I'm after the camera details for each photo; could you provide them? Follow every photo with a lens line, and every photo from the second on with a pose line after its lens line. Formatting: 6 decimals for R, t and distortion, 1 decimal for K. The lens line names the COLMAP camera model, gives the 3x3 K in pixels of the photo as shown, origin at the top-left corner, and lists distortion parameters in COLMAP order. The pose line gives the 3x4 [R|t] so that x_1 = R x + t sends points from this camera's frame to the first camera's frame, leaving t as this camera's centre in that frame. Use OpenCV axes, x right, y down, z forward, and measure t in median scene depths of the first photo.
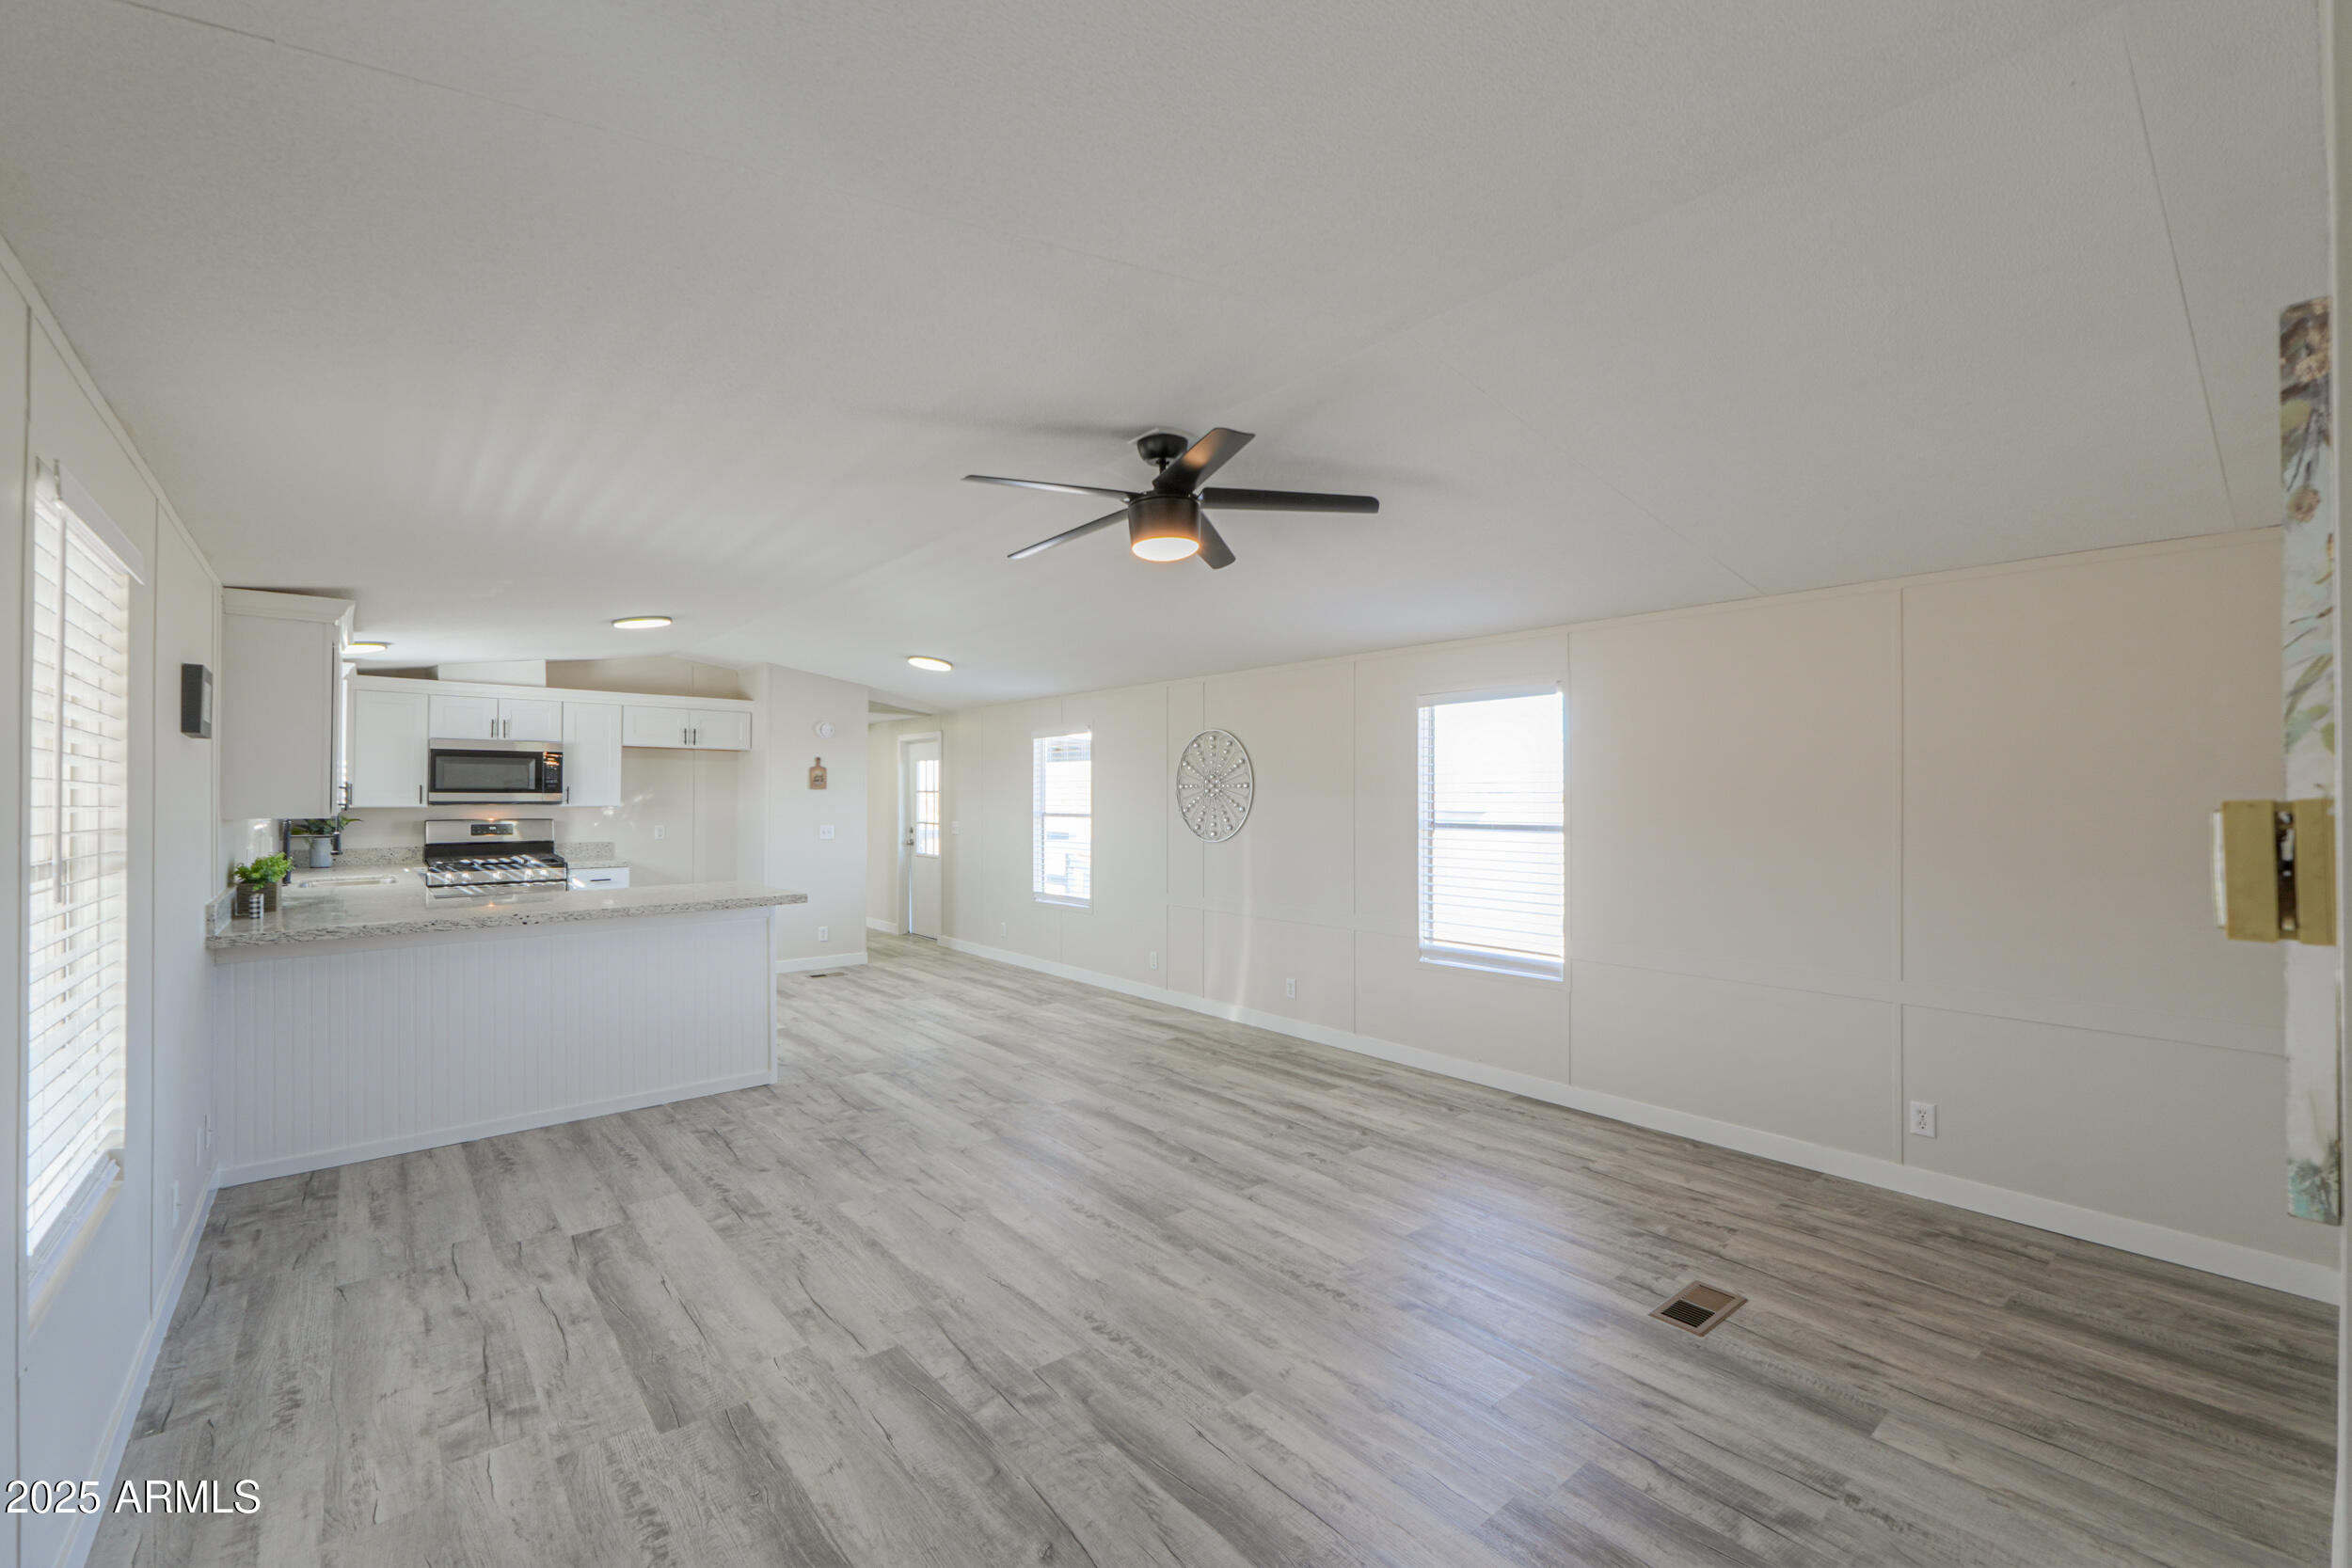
lens RADIAL K [[970.8, 0, 1176.0], [0, 970.8, 784.0], [0, 0, 1]] dist [-0.001208, 0.000696]
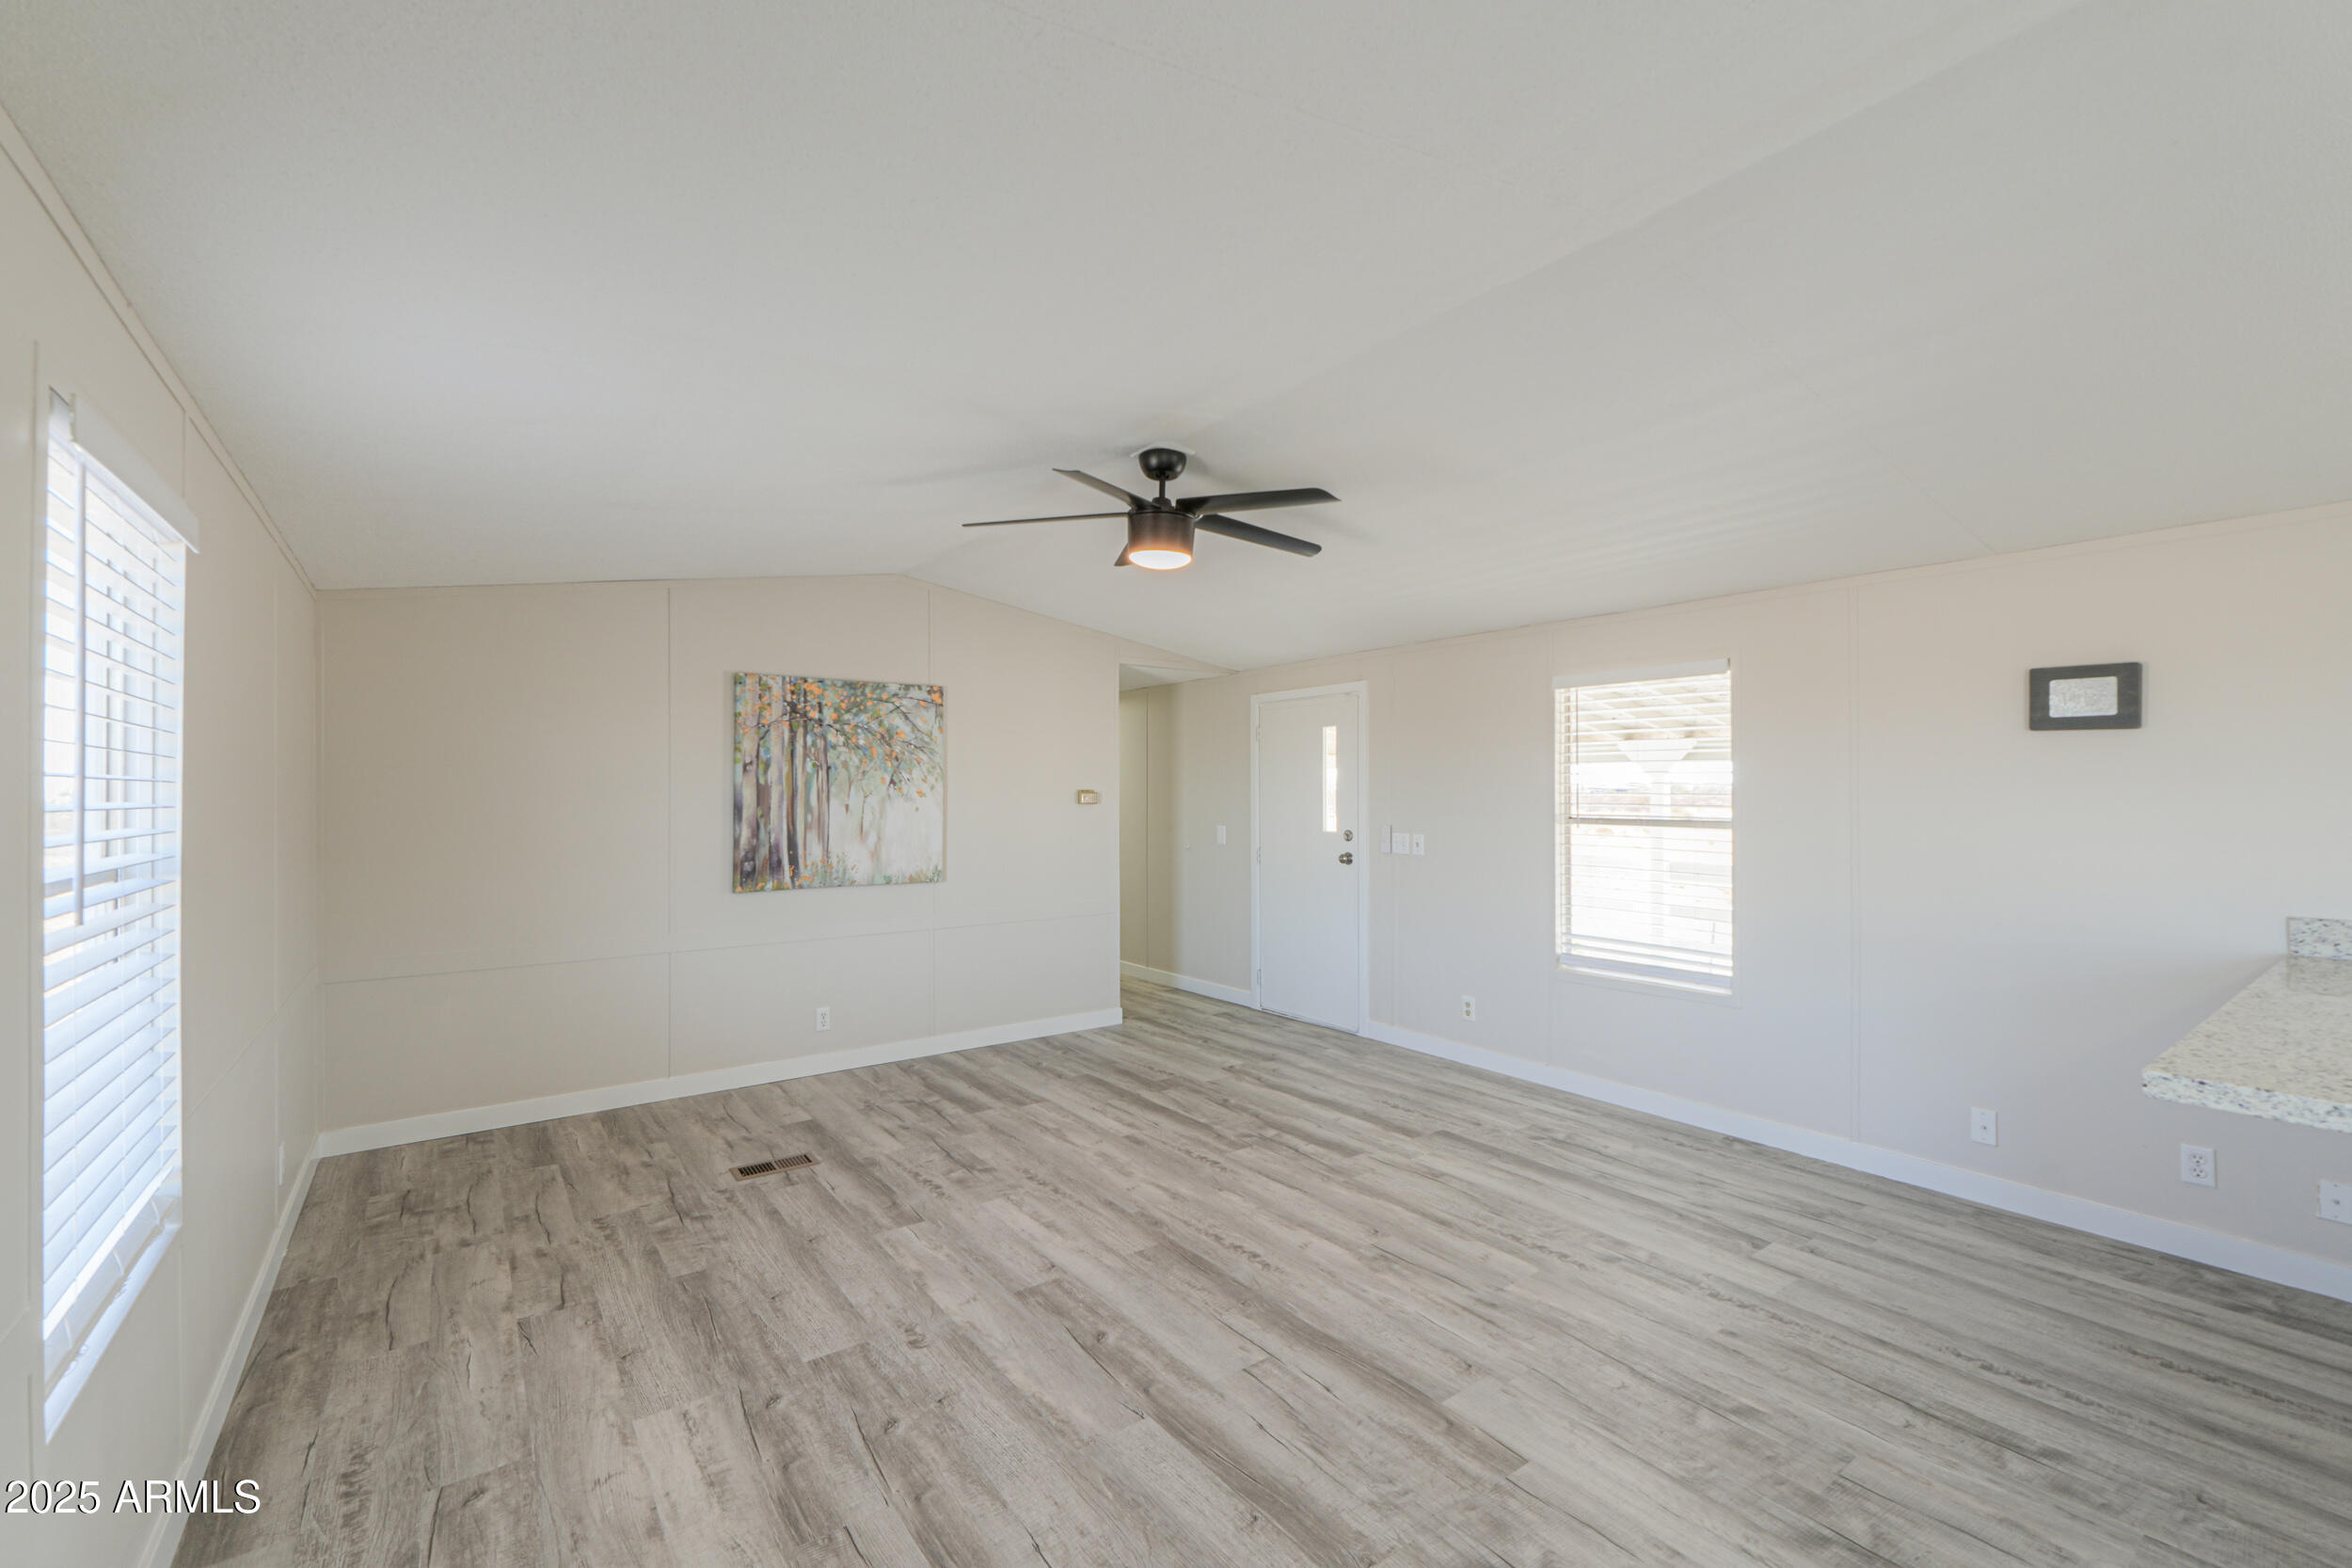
lens RADIAL K [[995.9, 0, 1166.8], [0, 995.9, 785.6], [0, 0, 1]] dist [0.000805, -0.000342]
pose [[-0.997652, 0.001609, 0.068465, -0.078826], [0.000303, 0.999818, -0.019085, 0.024770], [-0.068483, -0.019019, -0.997471, 1.780124]]
